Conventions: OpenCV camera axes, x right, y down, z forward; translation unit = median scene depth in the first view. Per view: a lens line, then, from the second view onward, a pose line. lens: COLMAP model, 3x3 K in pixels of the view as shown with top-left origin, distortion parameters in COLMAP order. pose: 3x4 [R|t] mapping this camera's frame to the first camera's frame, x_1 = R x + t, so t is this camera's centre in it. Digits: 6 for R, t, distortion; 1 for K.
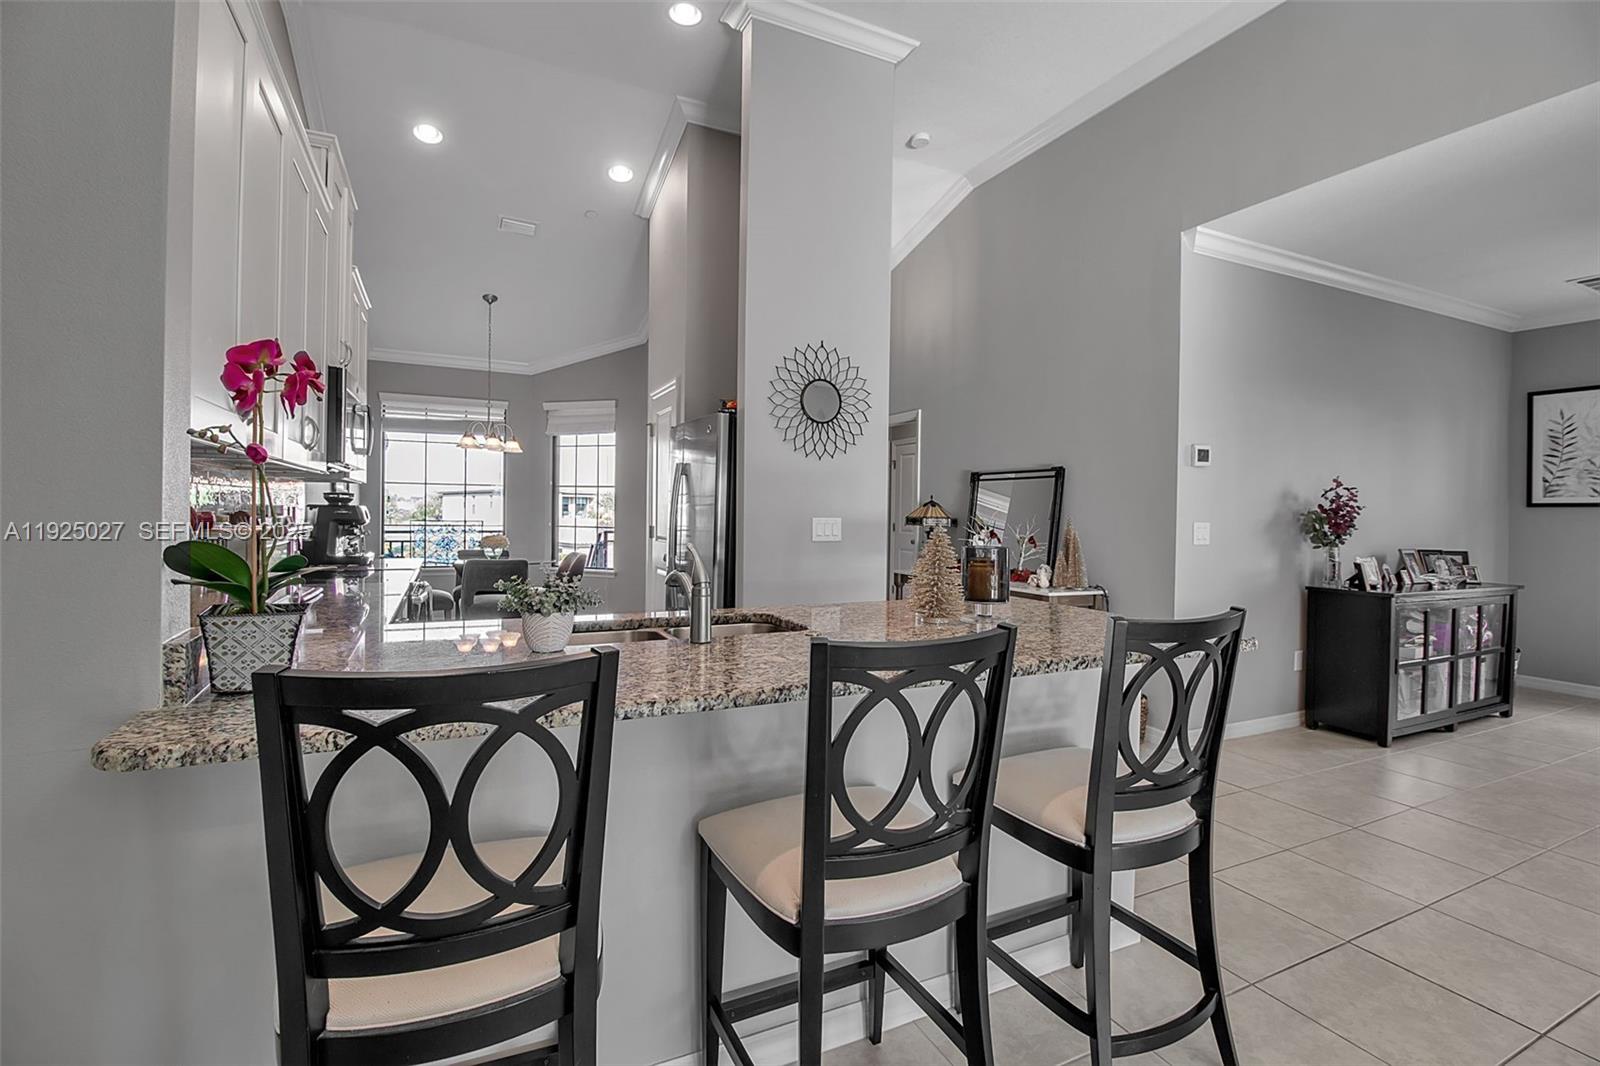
lens RADIAL K [[739.3, 0, 797.0], [0, 739.3, 519.0], [0, 0, 1]] dist [-0.013506, -0.000696]
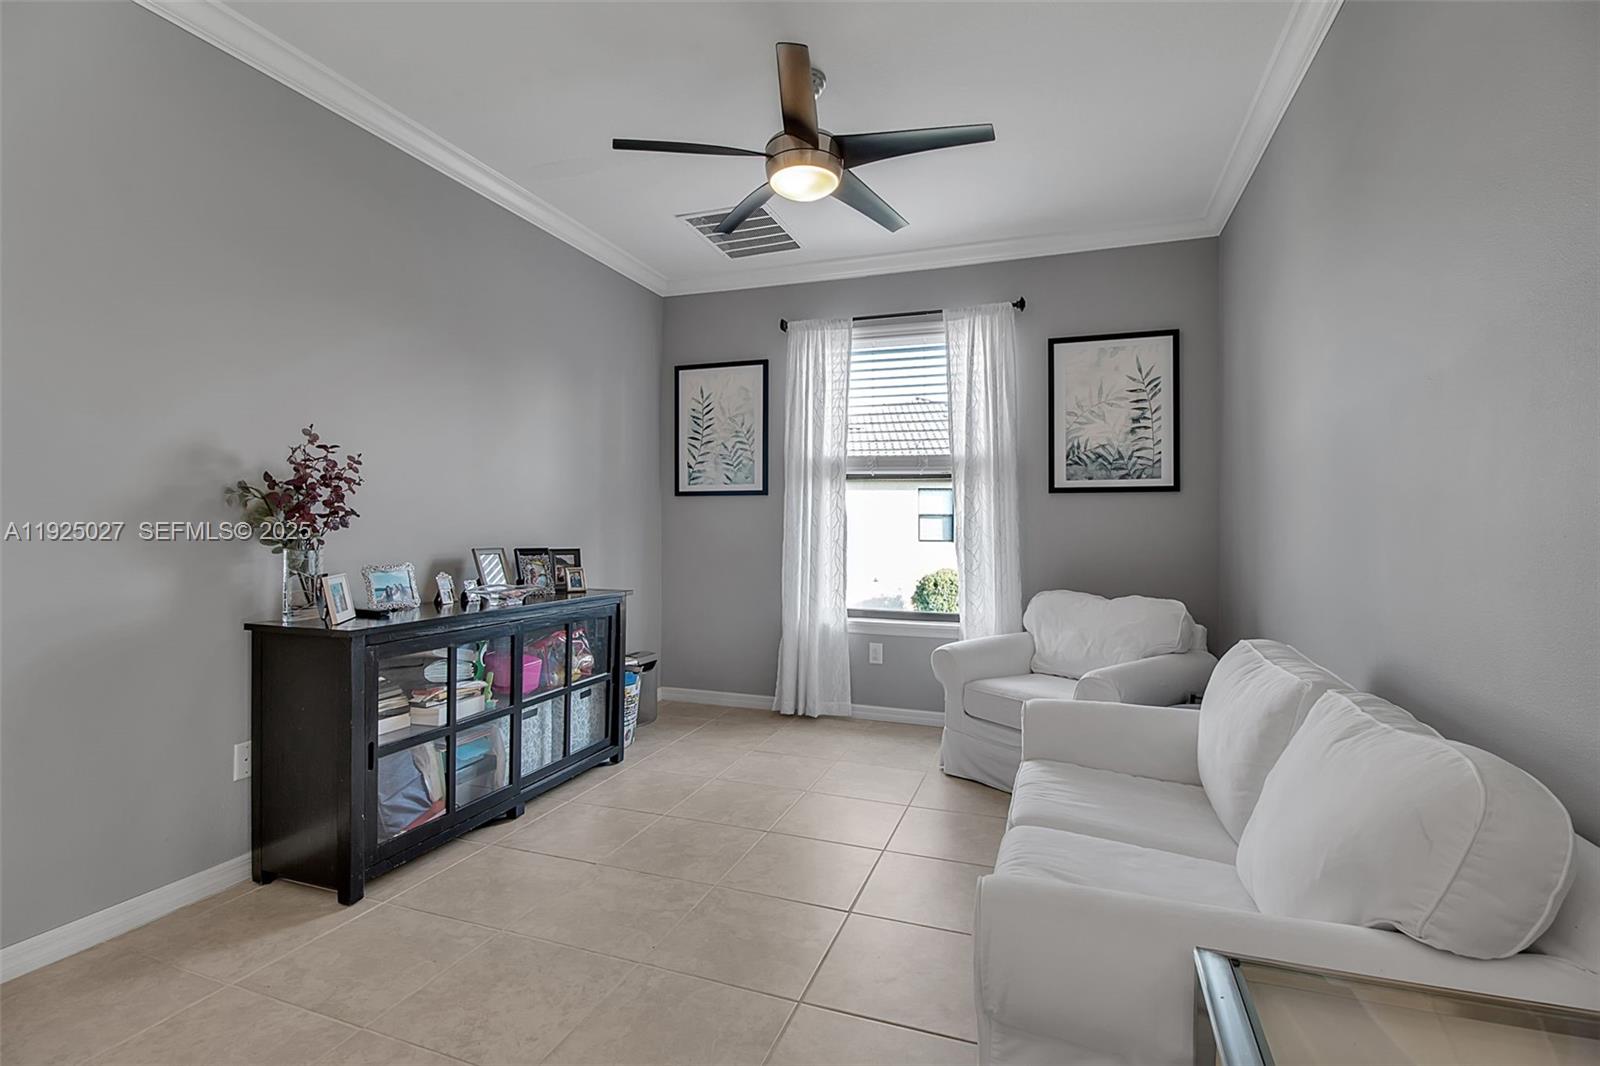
lens RADIAL K [[739.3, 0, 802.8], [0, 739.3, 528.4], [0, 0, 1]] dist [-0.013506, -0.000696]
pose [[0.708953, -0.014372, 0.705109, 0.549260], [0.014862, 0.999875, 0.005437, 0.022495], [-0.705099, 0.006625, 0.709078, 0.297586]]
